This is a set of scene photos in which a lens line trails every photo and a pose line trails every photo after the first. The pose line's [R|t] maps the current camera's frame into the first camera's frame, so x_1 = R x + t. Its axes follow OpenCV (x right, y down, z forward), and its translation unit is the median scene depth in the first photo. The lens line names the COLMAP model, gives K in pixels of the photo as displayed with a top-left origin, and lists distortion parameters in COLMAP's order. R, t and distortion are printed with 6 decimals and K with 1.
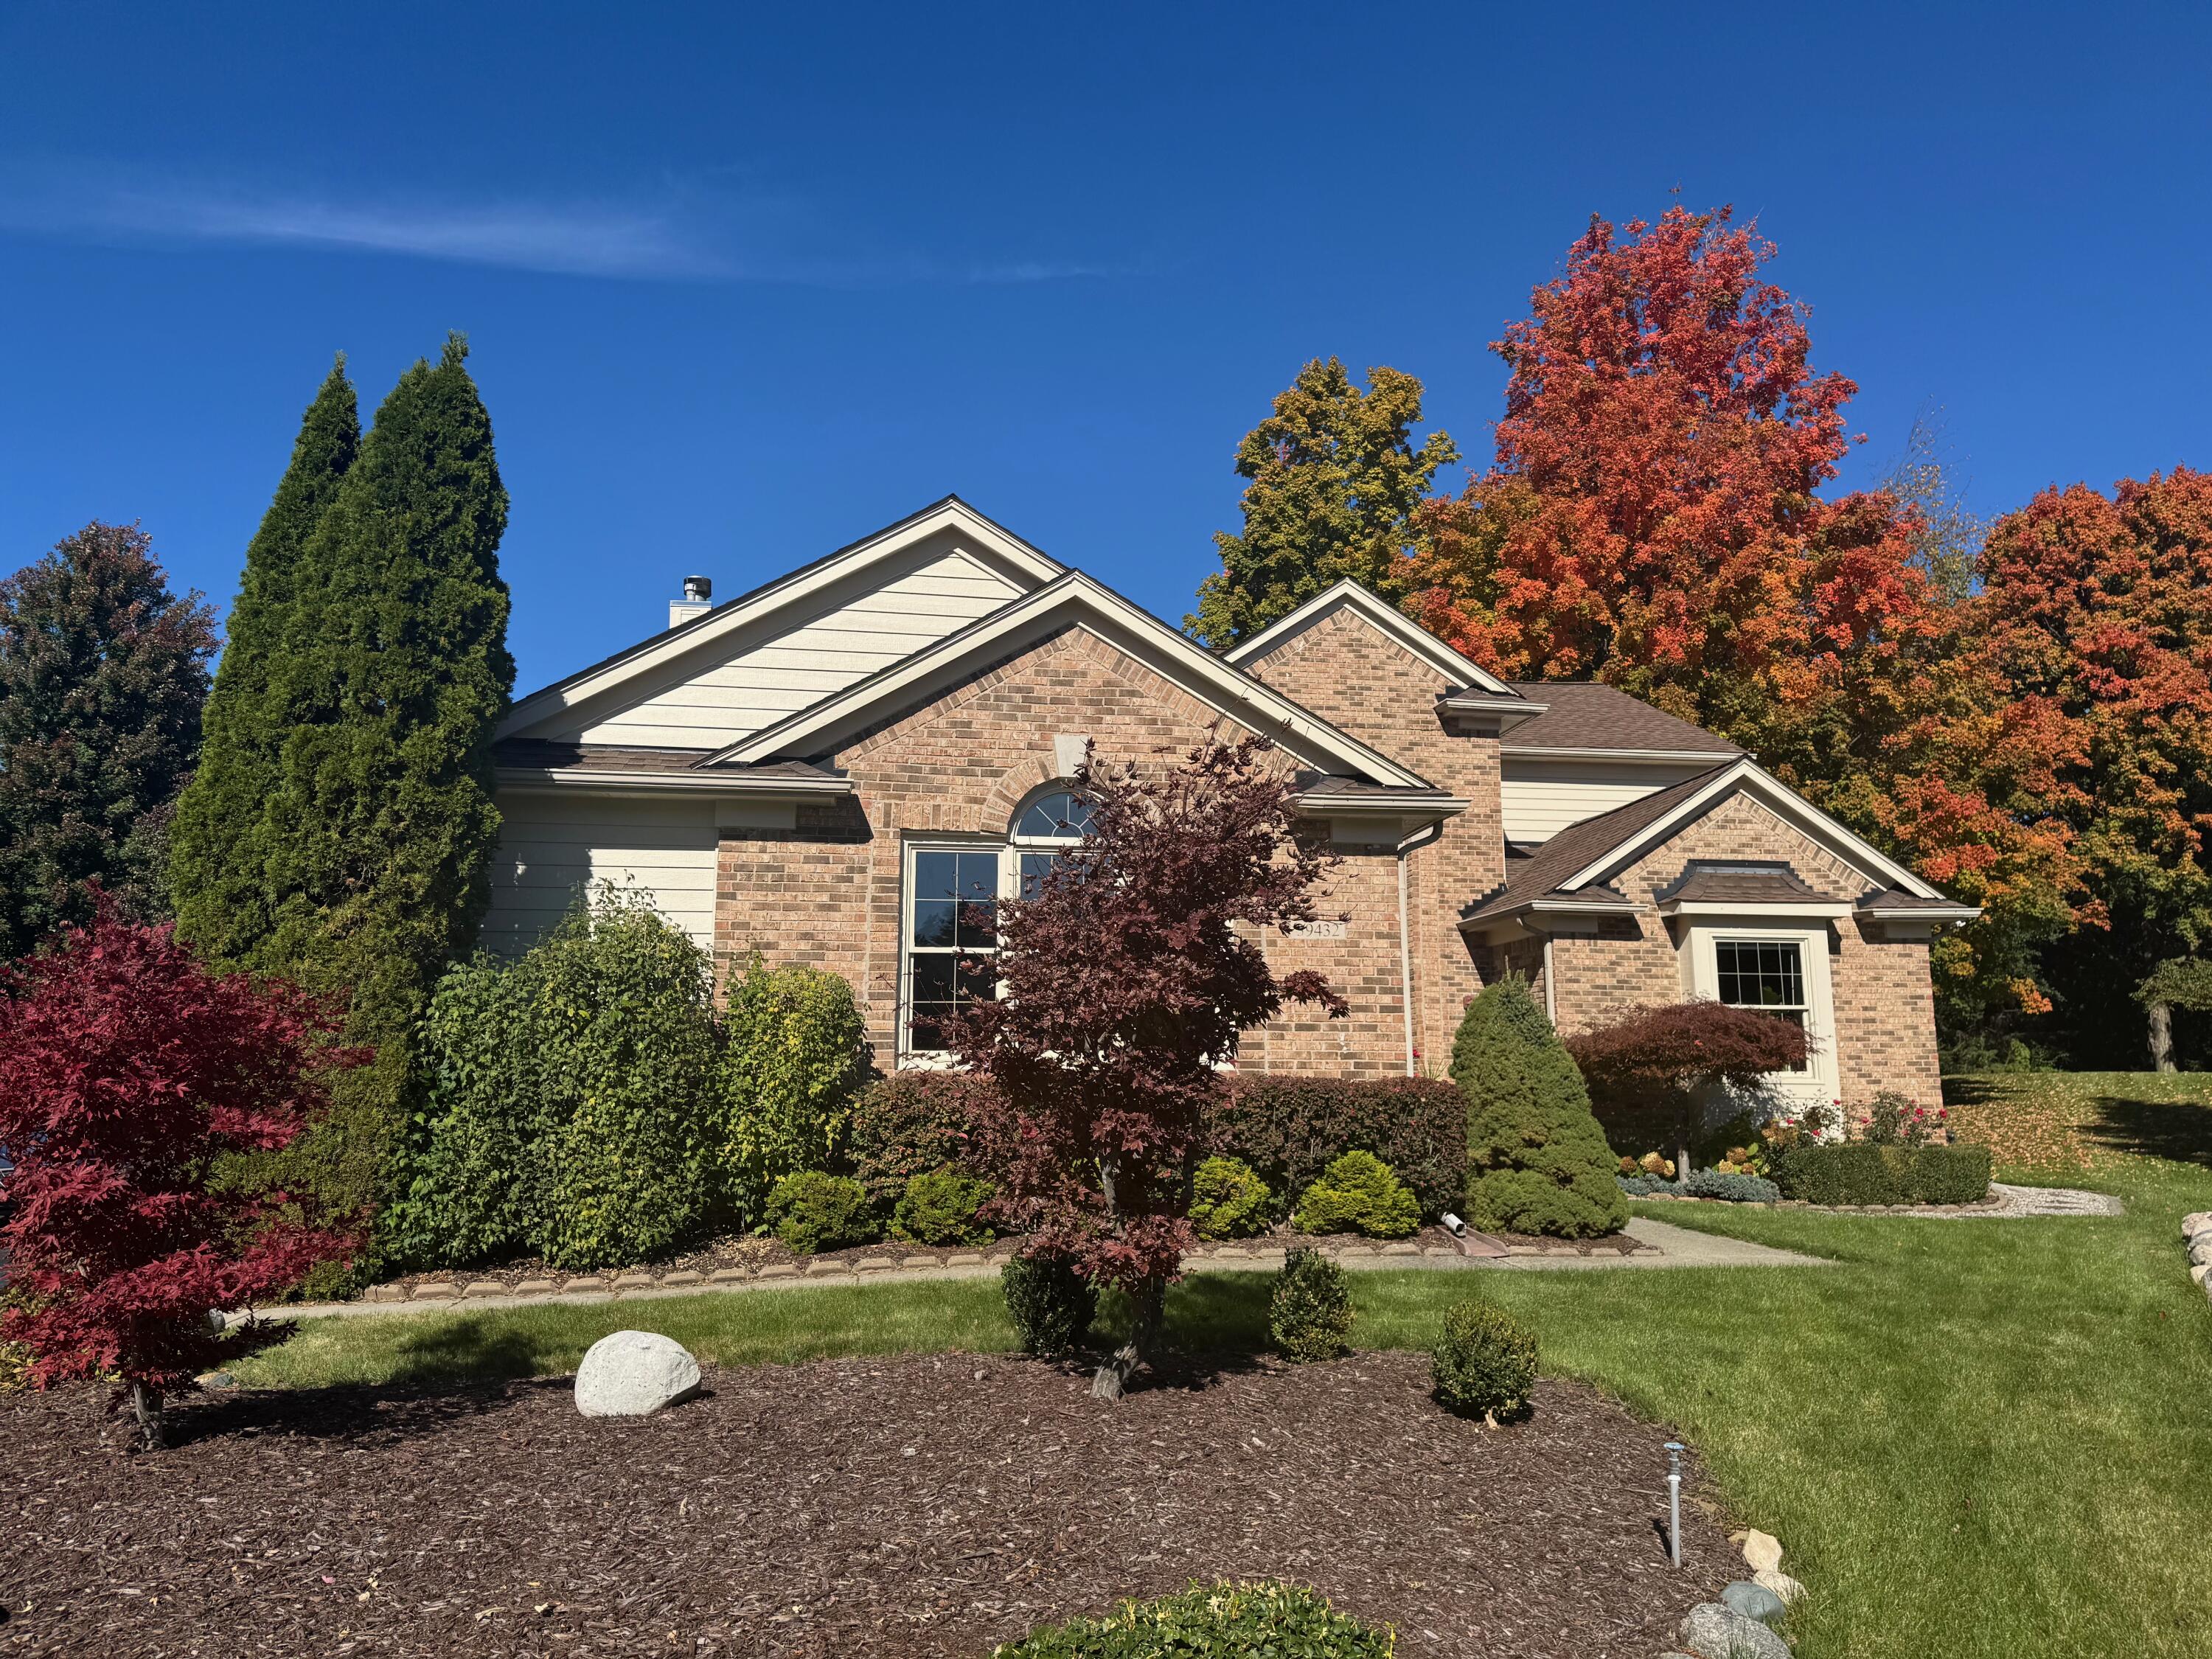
lens RADIAL K [[1562.2, 0, 1102.4], [0, 1562.2, 794.0], [0, 0, 1]] dist [0.083553, -0.131338]
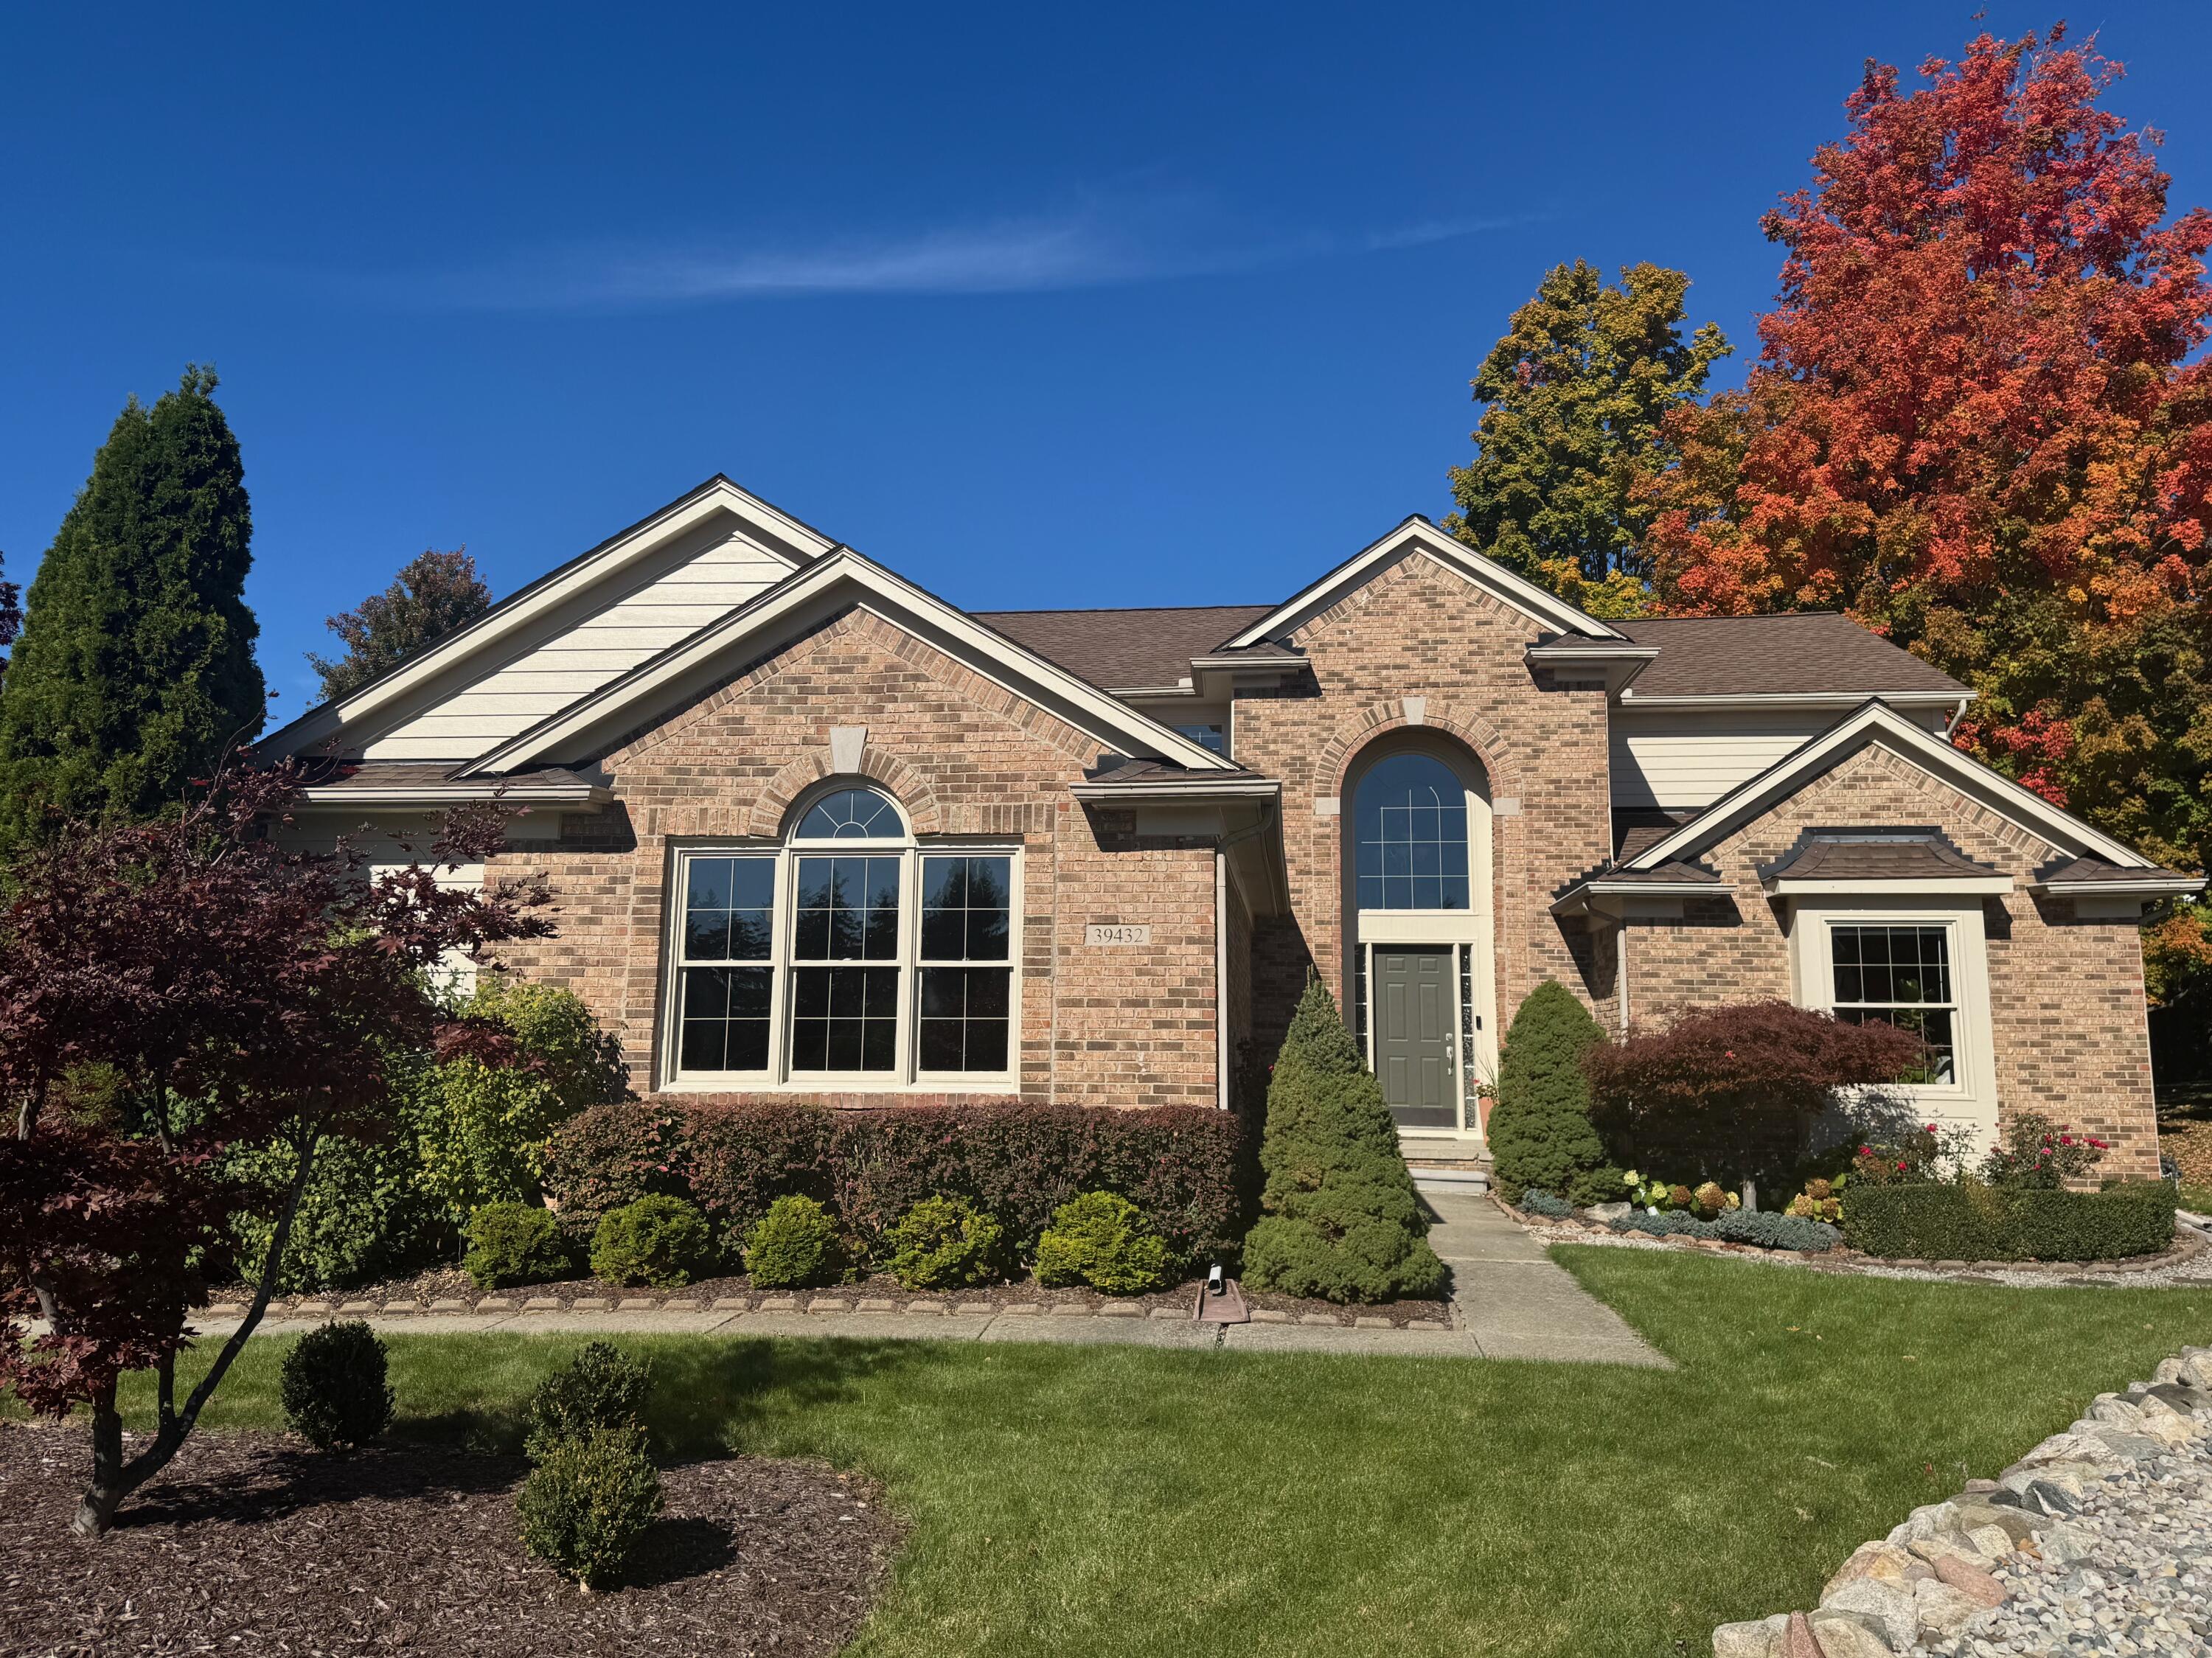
lens RADIAL K [[1608.1, 0, 1232.4], [0, 1608.1, 766.4], [0, 0, 1]] dist [0.071429, -0.107994]
pose [[0.966225, -0.037002, -0.255030, 0.304548], [0.039691, 0.999197, 0.005405, -0.007409], [0.254626, -0.015345, 0.966918, 0.098582]]
